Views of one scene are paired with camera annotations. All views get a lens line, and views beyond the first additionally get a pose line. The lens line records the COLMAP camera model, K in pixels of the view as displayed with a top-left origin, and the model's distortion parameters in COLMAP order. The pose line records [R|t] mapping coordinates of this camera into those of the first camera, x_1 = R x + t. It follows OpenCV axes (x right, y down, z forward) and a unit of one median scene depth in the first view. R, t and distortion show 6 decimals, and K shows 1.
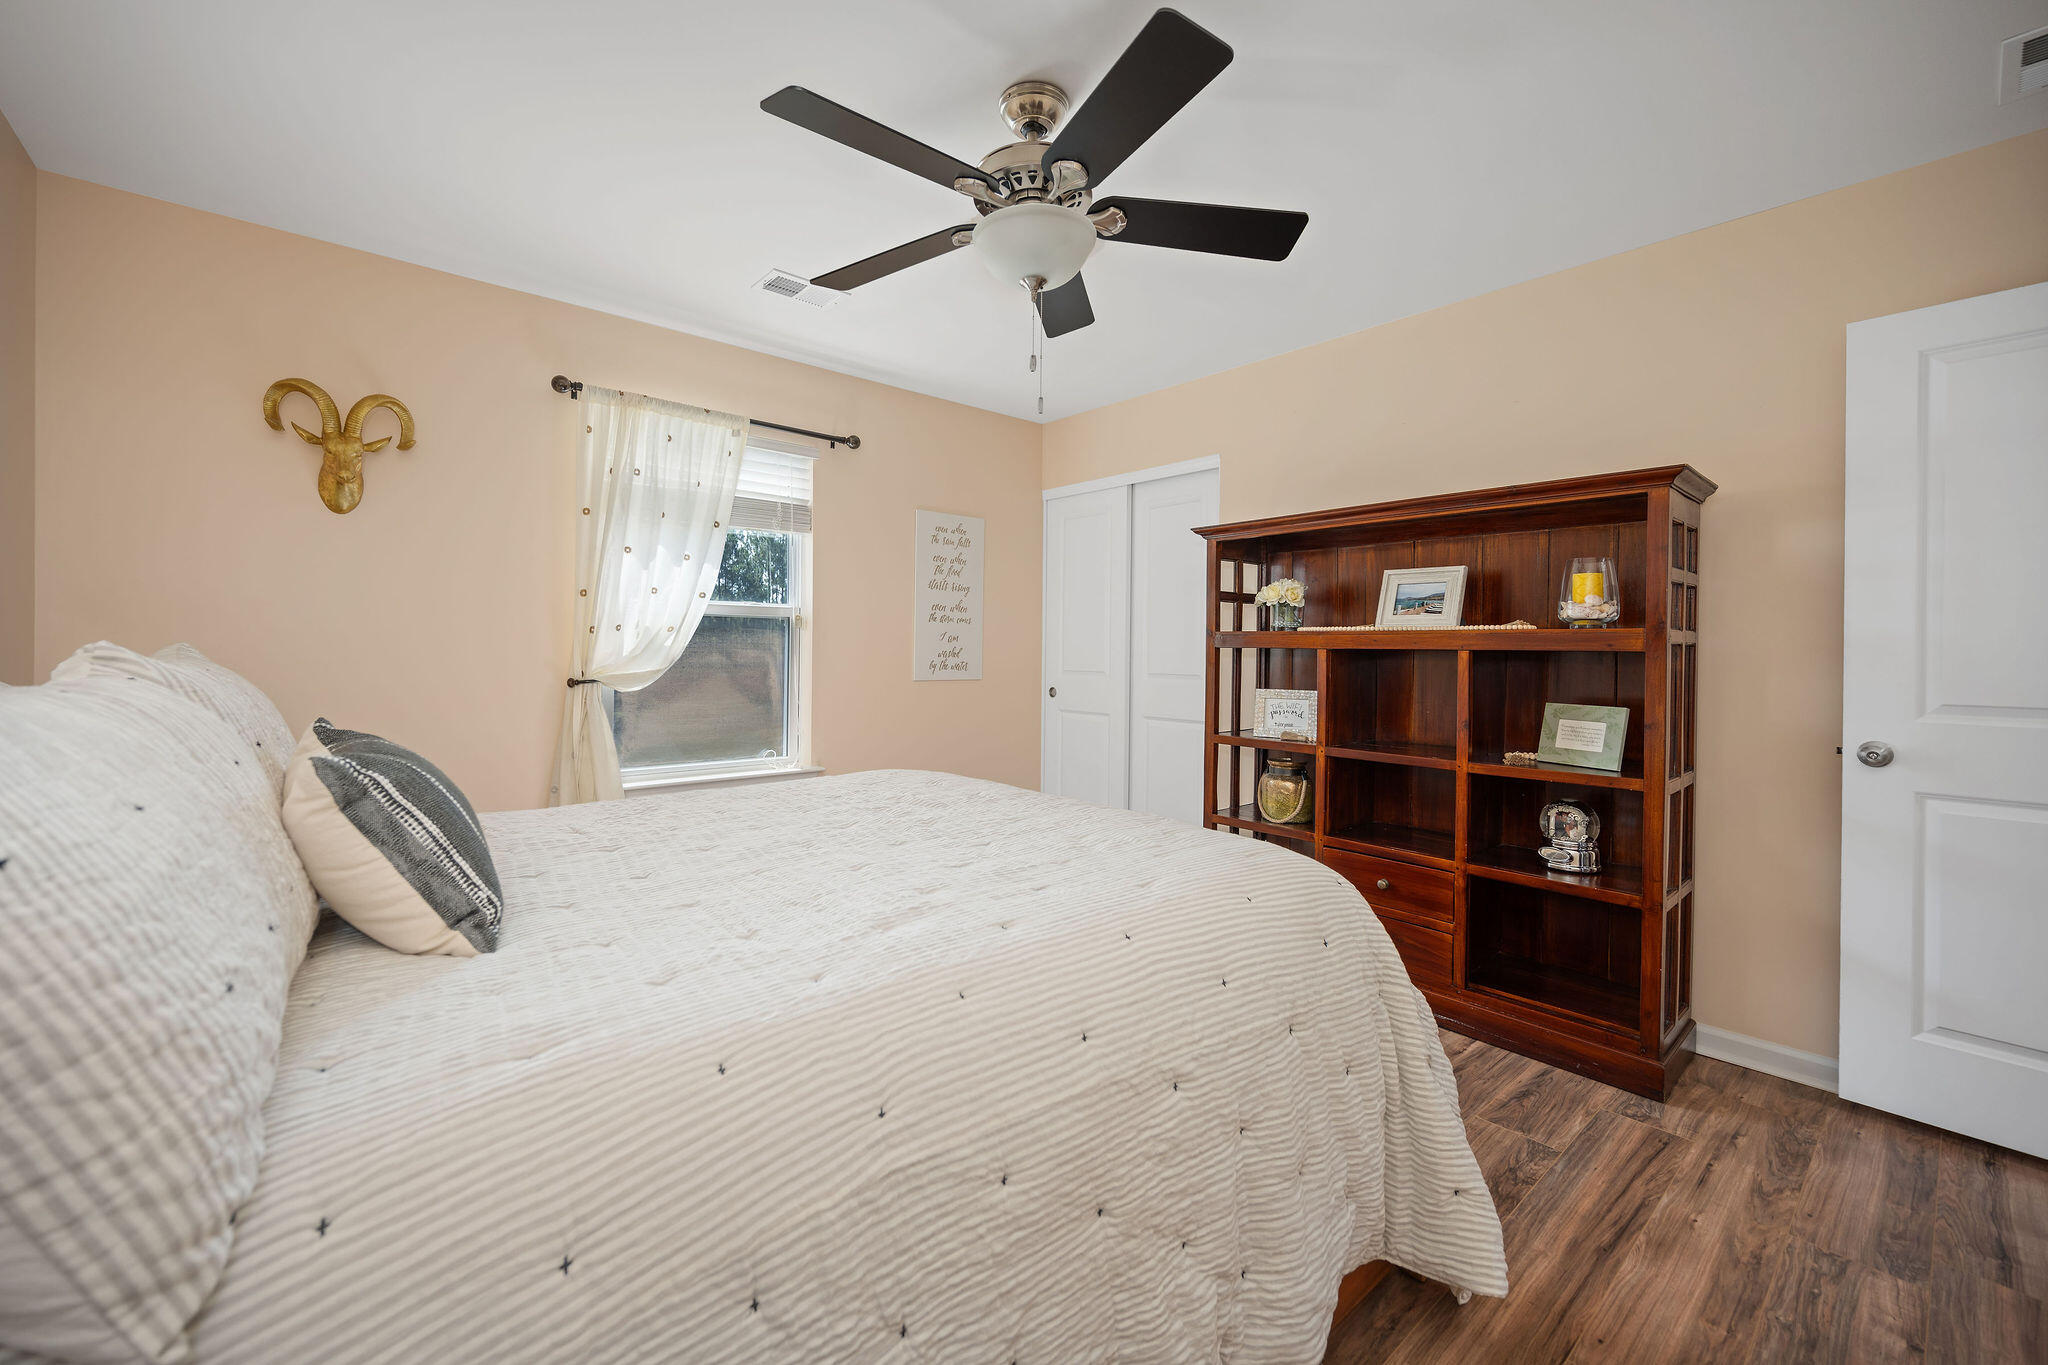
lens RADIAL K [[850.8, 0, 1022.4], [0, 850.8, 661.7], [0, 0, 1]] dist [-0.001204, -0.000192]
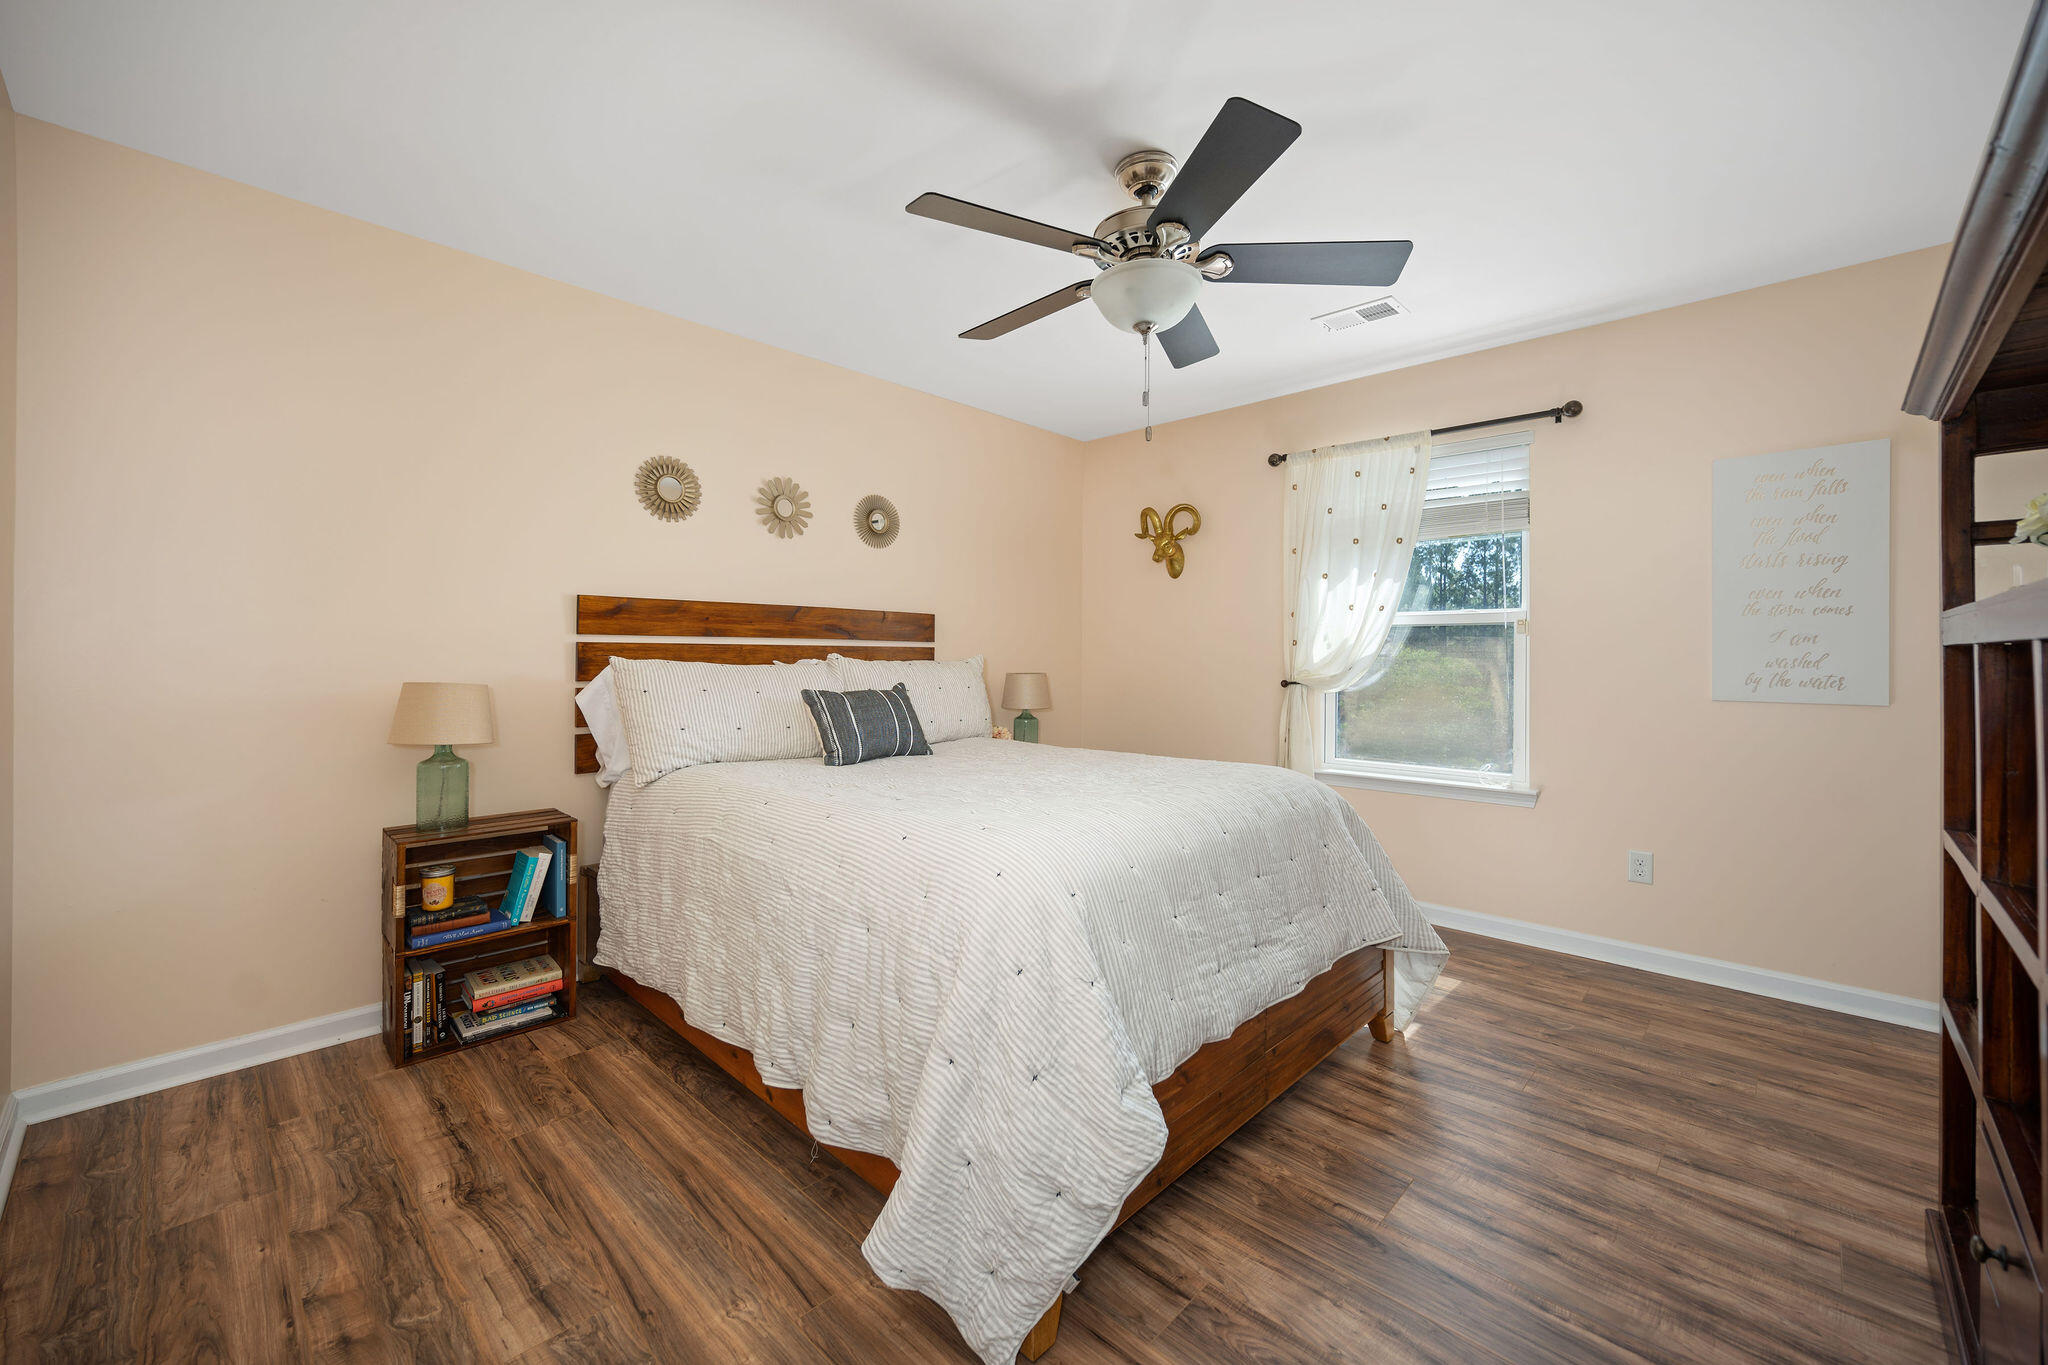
lens RADIAL K [[801.7, 0, 1023.6], [0, 801.7, 644.5], [0, 0, 1]] dist [-0.000708, -0.000085]
pose [[0.090085, -0.018117, -0.995769, 0.582526], [-0.010244, 0.999765, -0.019116, -0.006730], [0.995881, 0.011922, 0.089879, 0.431785]]
